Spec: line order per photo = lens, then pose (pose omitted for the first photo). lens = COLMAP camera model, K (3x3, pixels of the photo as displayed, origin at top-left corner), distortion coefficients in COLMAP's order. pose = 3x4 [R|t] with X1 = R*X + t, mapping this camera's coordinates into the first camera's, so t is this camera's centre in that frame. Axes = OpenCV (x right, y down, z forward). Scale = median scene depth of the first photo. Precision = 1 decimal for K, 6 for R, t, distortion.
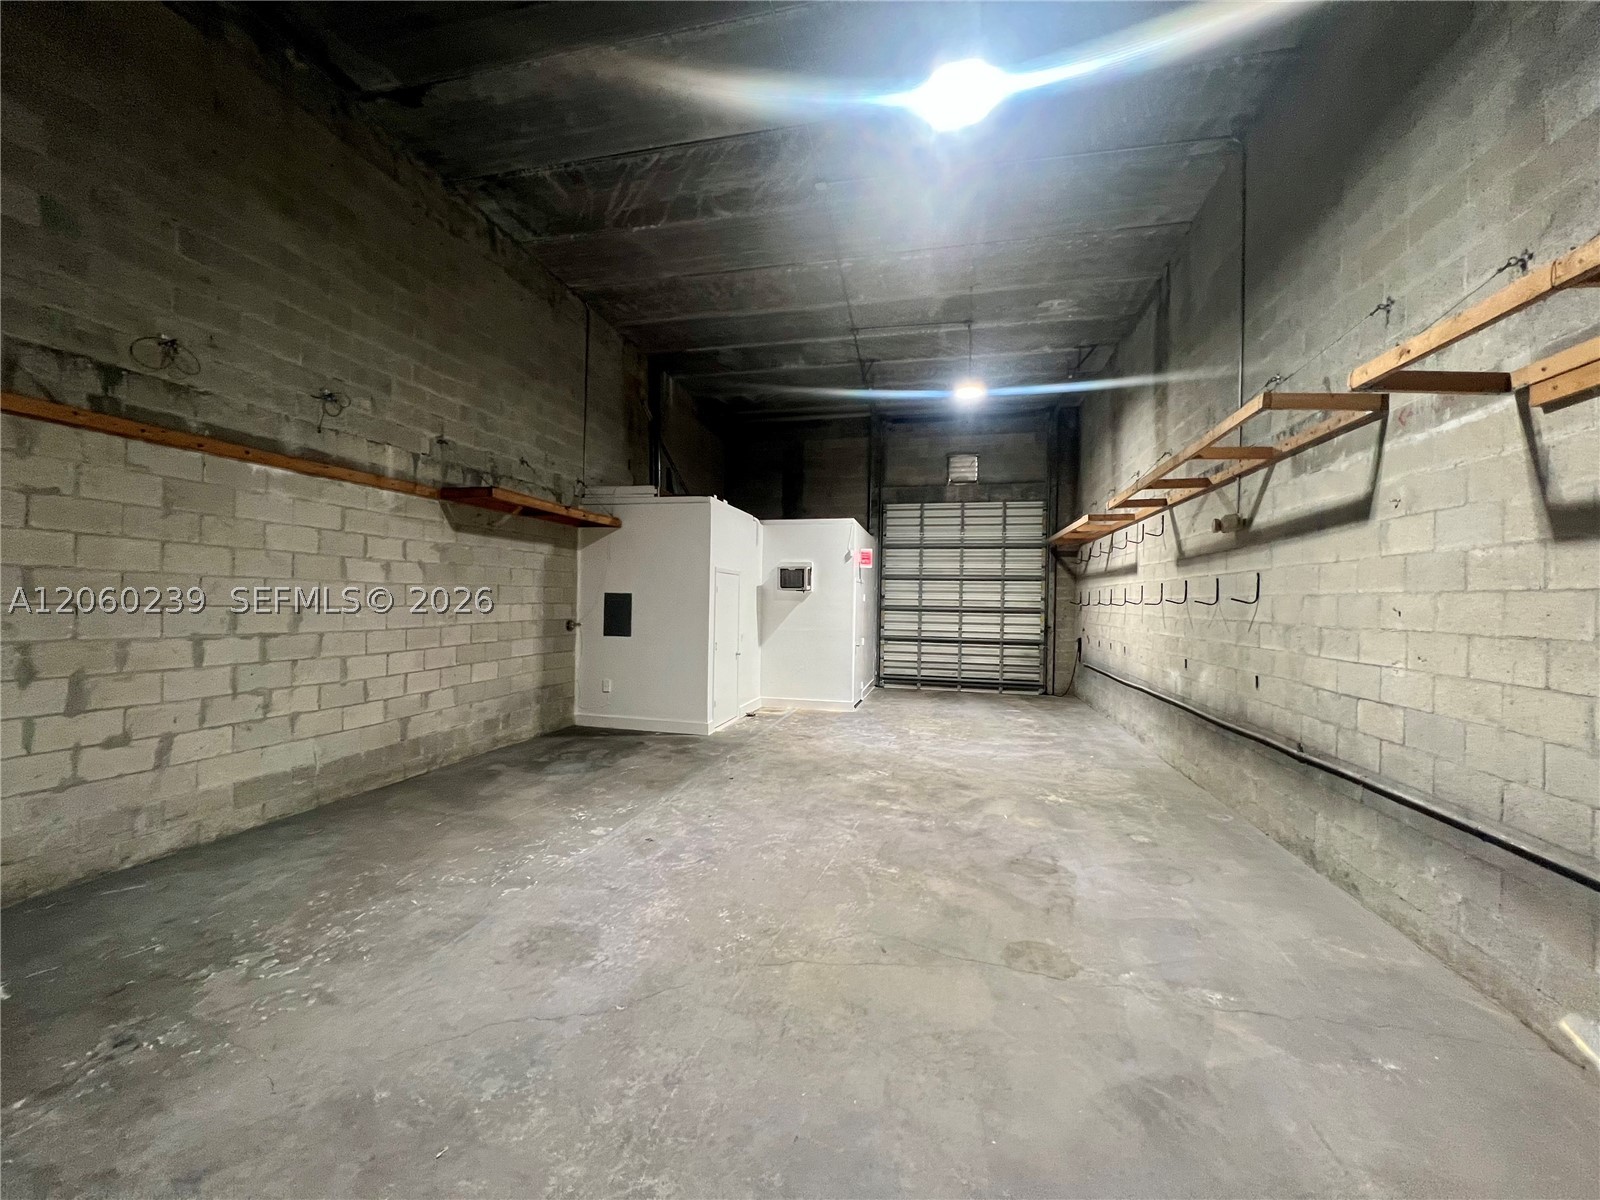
lens RADIAL K [[641.1, 0, 797.6], [0, 641.1, 601.1], [0, 0, 1]] dist [0.000229, -0.000059]
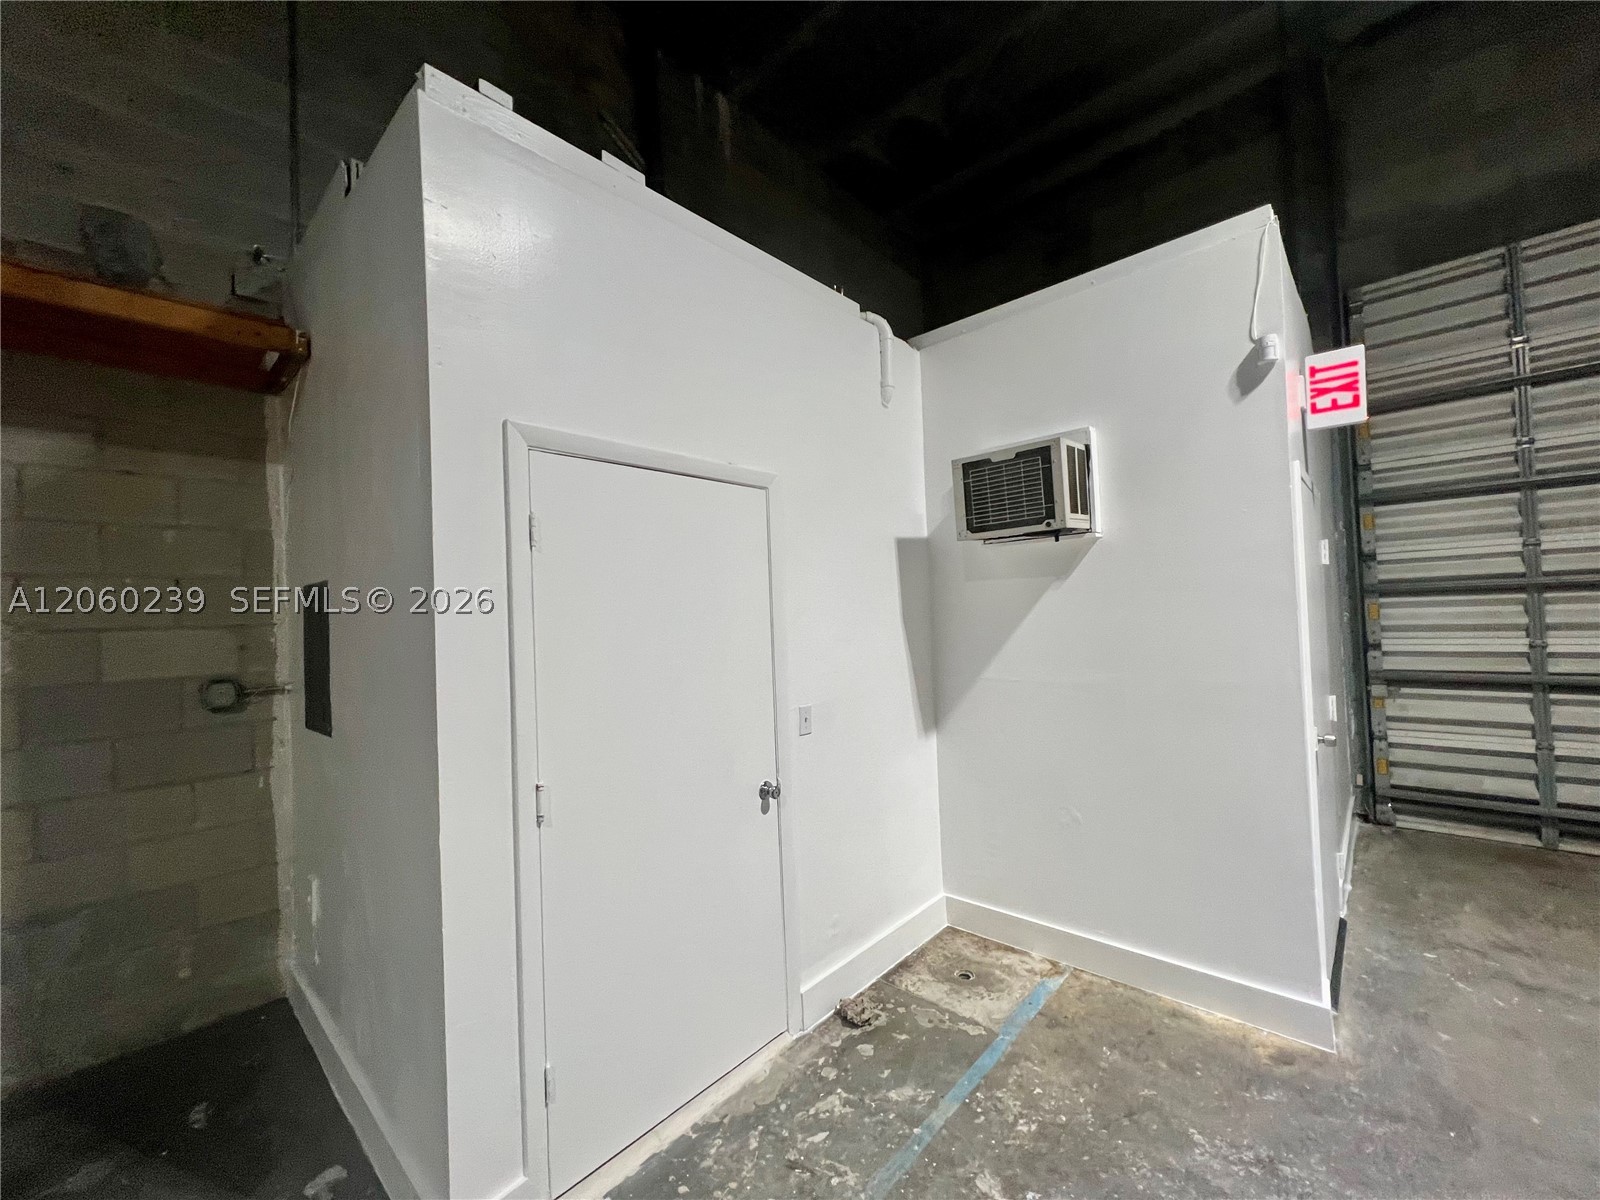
lens RADIAL K [[641.1, 0, 803.8], [0, 641.1, 600.2], [0, 0, 1]] dist [0.000229, -0.000059]
pose [[0.872139, -0.062259, -0.485281, 0.035896], [0.054821, 0.998060, -0.029523, 0.010193], [0.486177, -0.000855, 0.873860, 0.564043]]
